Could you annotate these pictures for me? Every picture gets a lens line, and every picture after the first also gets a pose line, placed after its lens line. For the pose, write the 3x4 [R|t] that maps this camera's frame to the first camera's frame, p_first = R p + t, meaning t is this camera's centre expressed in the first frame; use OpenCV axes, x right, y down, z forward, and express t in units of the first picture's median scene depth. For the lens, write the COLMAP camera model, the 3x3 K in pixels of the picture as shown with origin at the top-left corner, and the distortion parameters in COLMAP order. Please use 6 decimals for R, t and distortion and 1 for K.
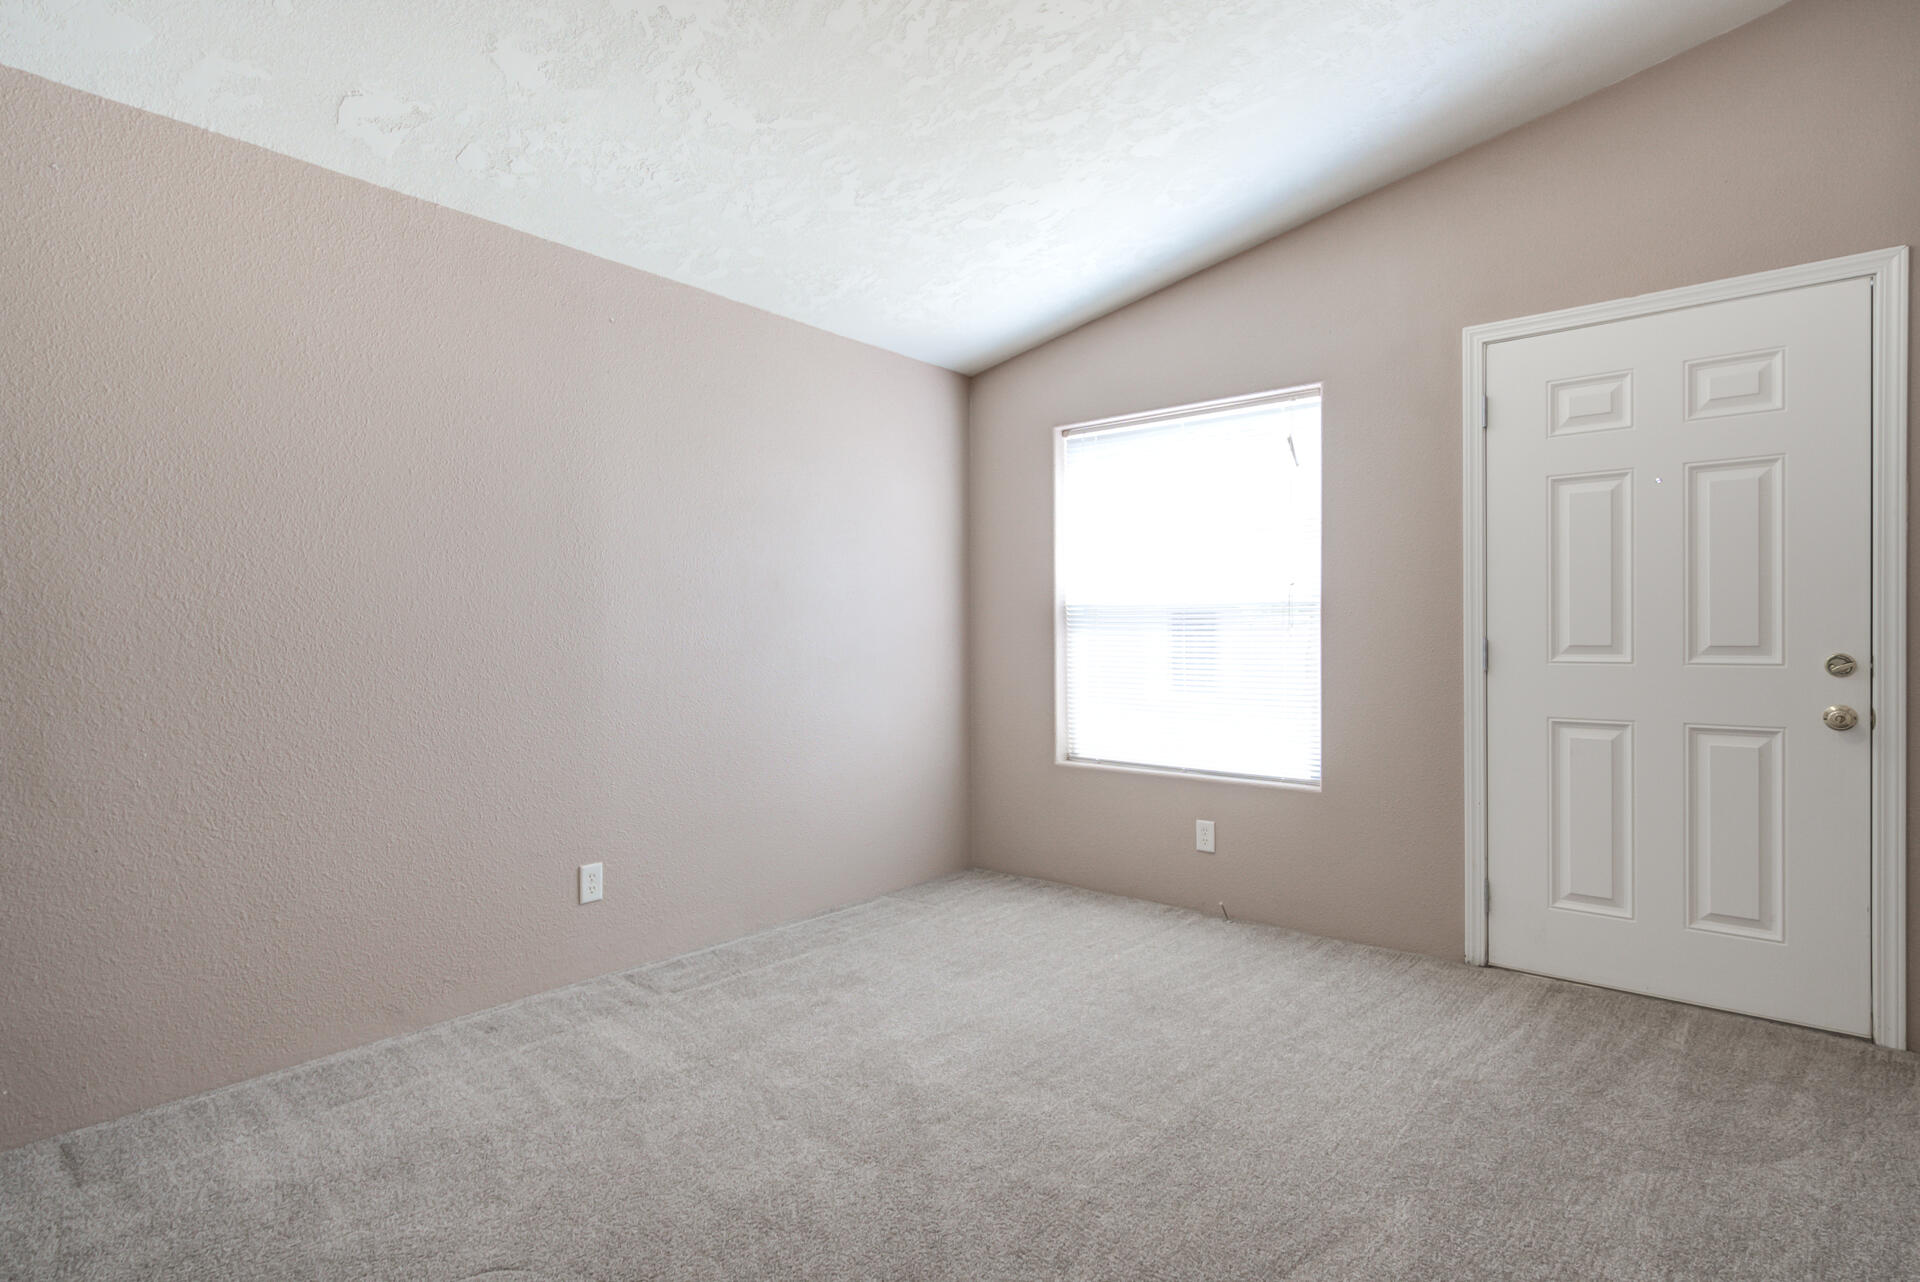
lens RADIAL K [[940.0, 0, 941.7], [0, 940.0, 637.2], [0, 0, 1]] dist [0.003378, -0.001732]
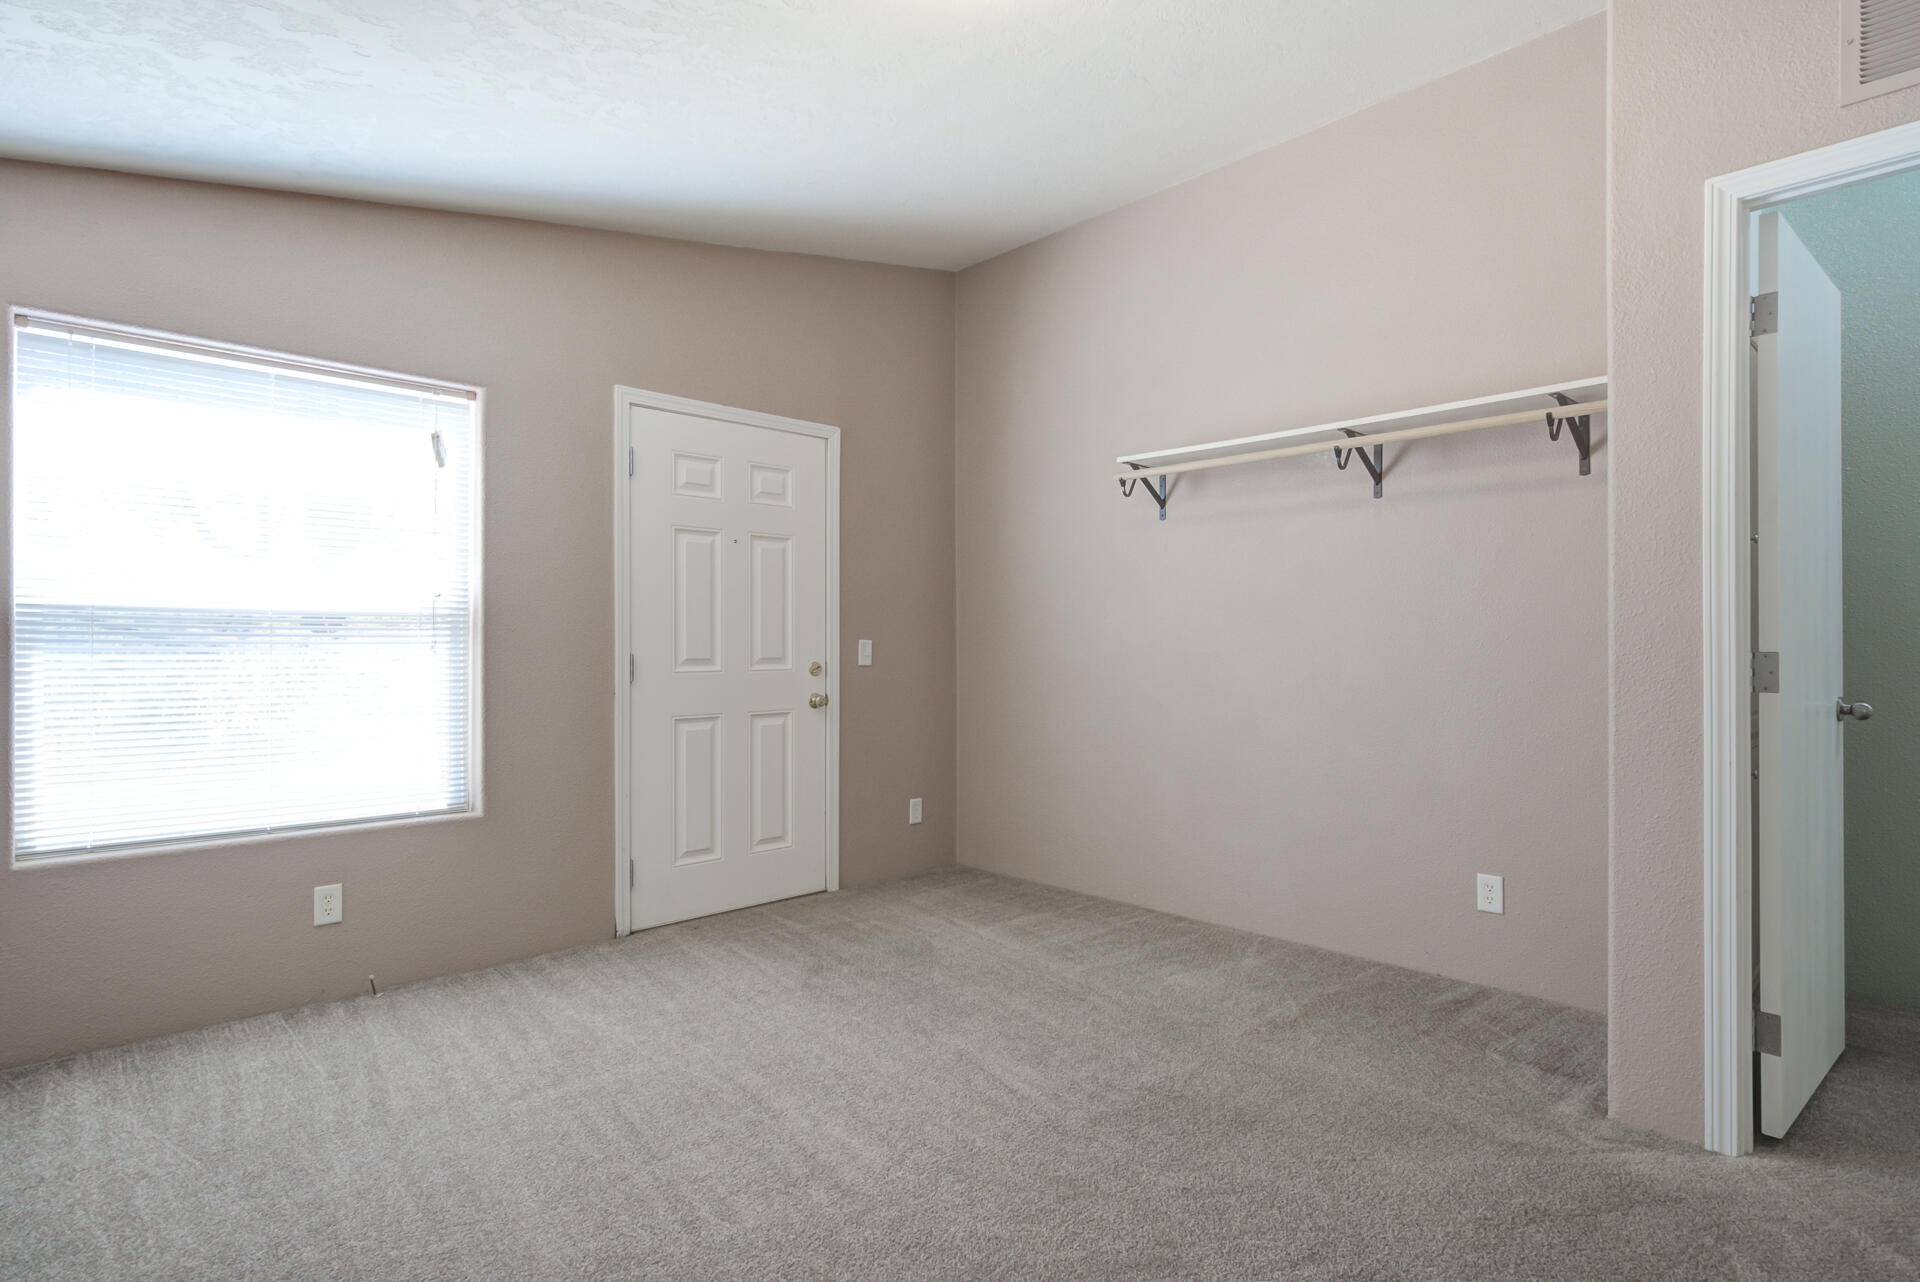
lens RADIAL K [[940.0, 0, 965.3], [0, 940.0, 633.9], [0, 0, 1]] dist [0.003378, -0.001732]
pose [[0.126000, 0.017268, 0.991880, -0.535874], [0.005230, 0.999823, -0.018071, -0.000091], [-0.992016, 0.007464, 0.125887, 0.436990]]
